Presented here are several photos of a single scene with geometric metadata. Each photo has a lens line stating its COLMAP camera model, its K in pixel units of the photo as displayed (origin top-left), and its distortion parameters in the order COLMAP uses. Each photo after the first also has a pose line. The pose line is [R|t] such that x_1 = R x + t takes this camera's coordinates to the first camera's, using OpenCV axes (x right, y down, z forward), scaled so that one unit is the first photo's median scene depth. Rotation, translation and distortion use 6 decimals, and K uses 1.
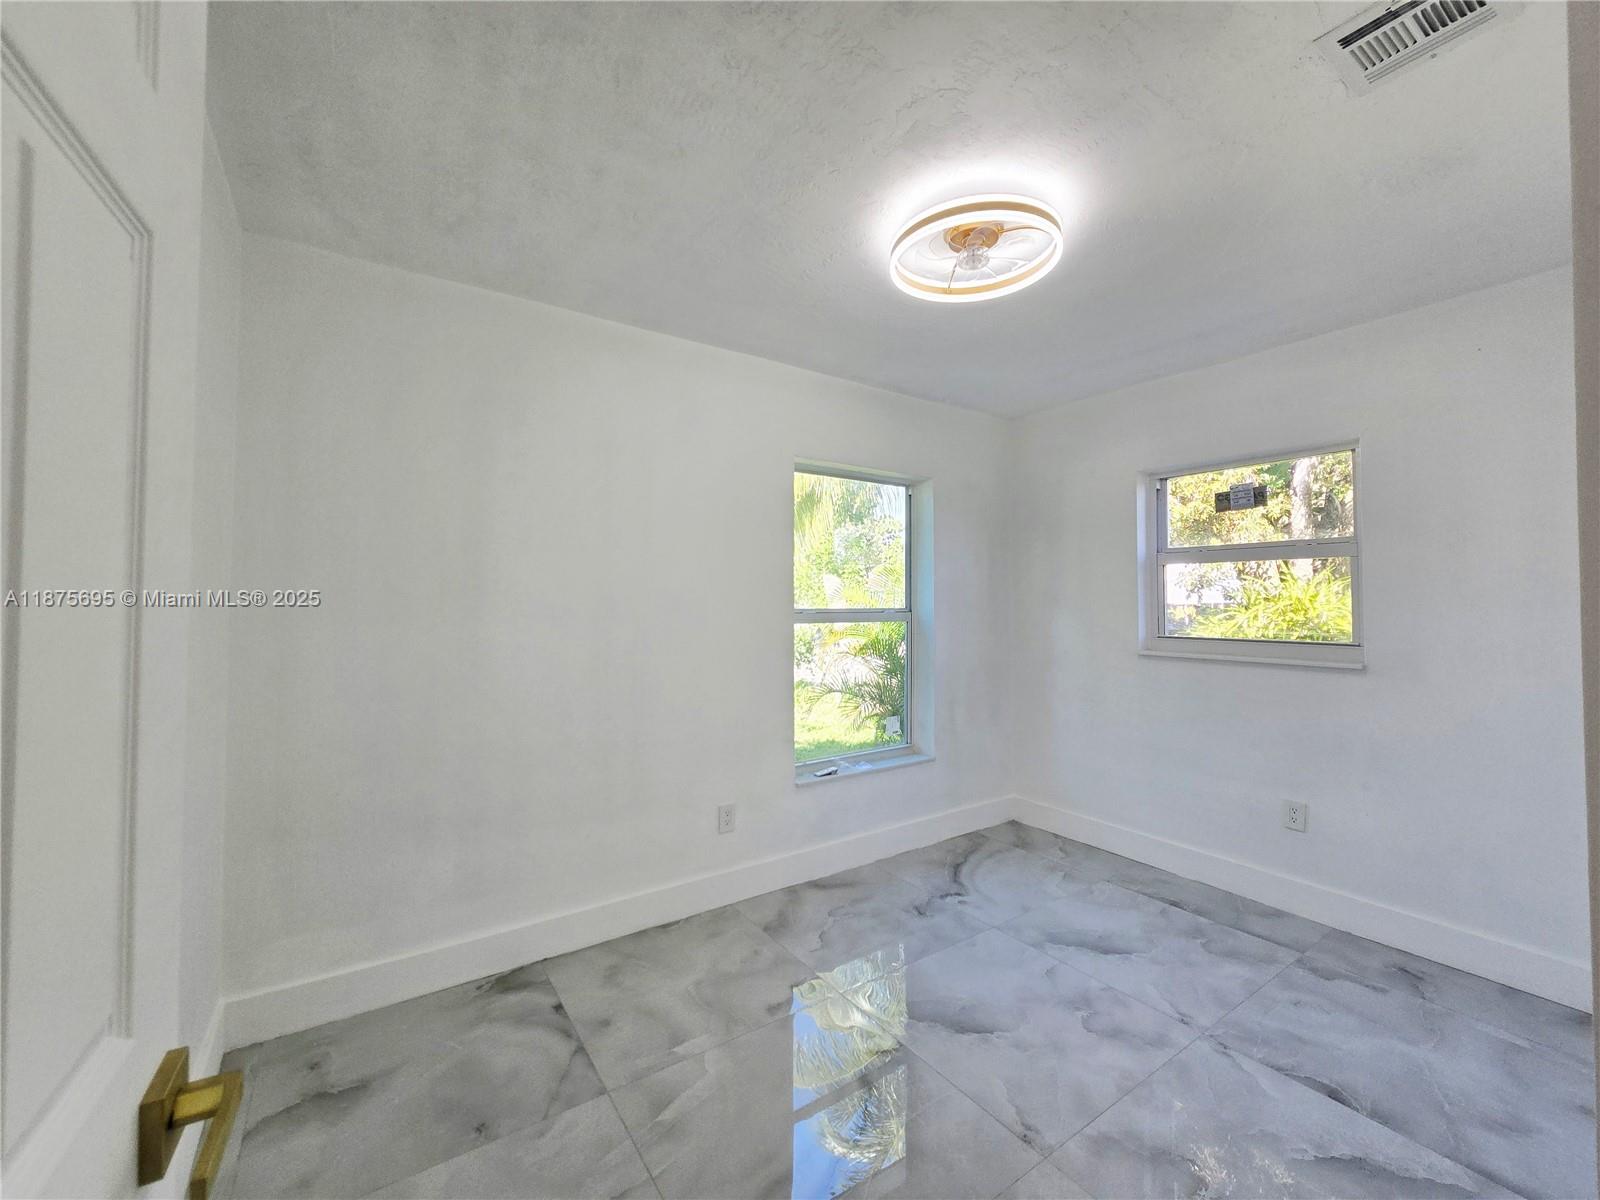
lens RADIAL K [[654.5, 0, 801.7], [0, 654.5, 602.2], [0, 0, 1]] dist [-0.001880, 0.000222]
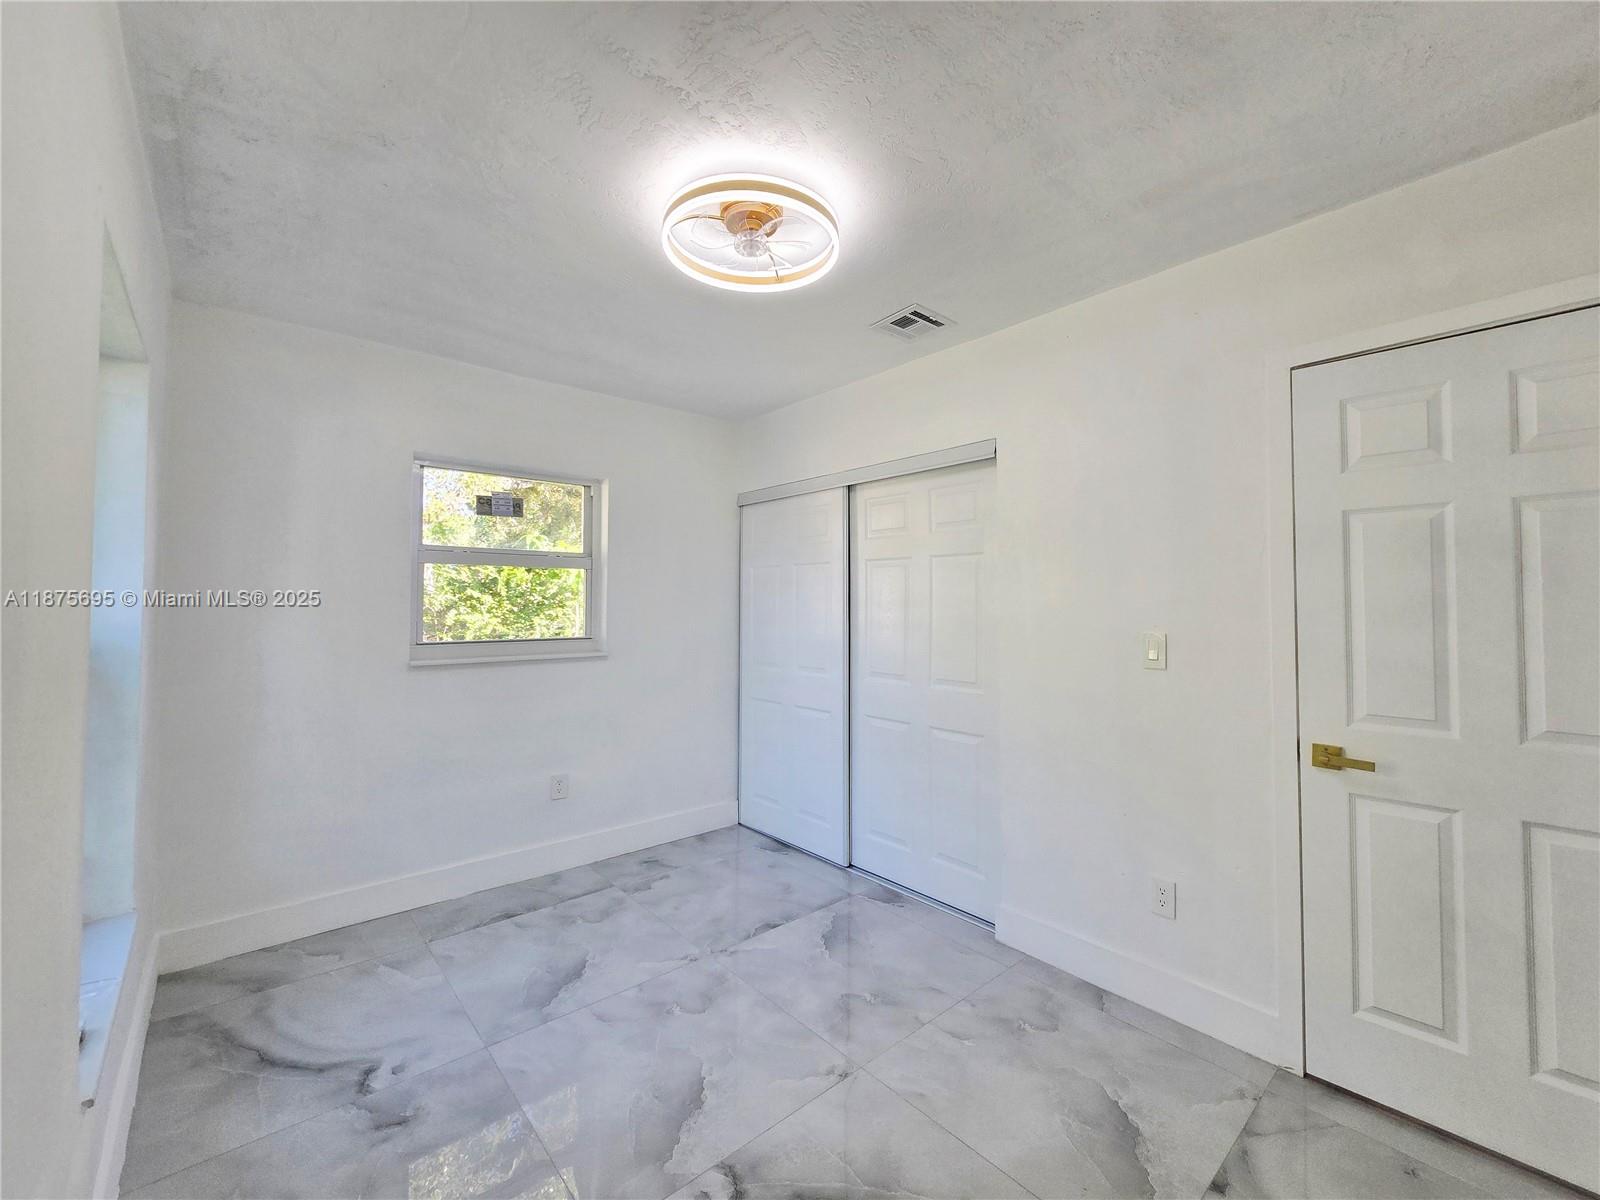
lens RADIAL K [[654.5, 0, 810.3], [0, 654.5, 586.8], [0, 0, 1]] dist [-0.001880, 0.000222]
pose [[-0.122019, 0.018511, 0.992355, -0.543082], [-0.007357, 0.999782, -0.019555, -0.014815], [-0.992501, -0.009687, -0.121856, 0.800227]]
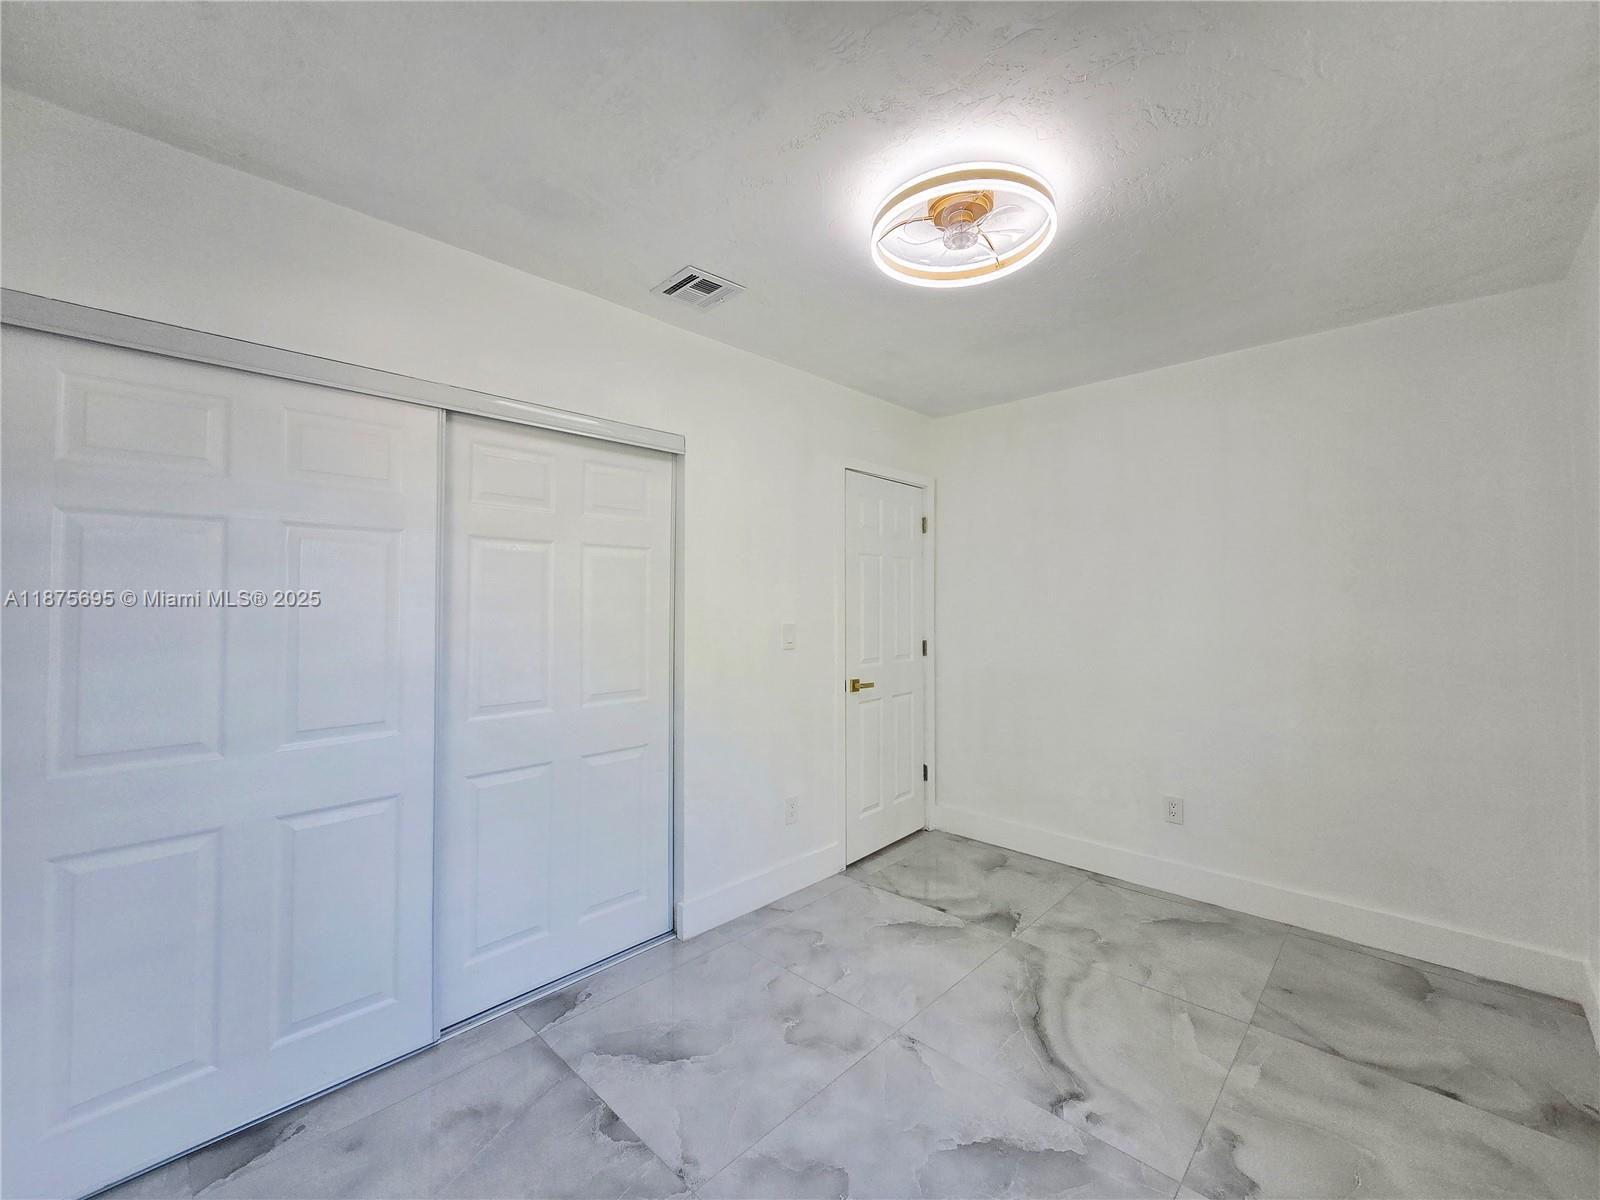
lens RADIAL K [[654.5, 0, 788.8], [0, 654.5, 587.9], [0, 0, 1]] dist [-0.001880, 0.000222]
pose [[-0.982561, -0.007027, -0.185807, 0.539610], [-0.001555, 0.999561, -0.029577, -0.003375], [0.185934, -0.028773, -0.982141, 1.464304]]
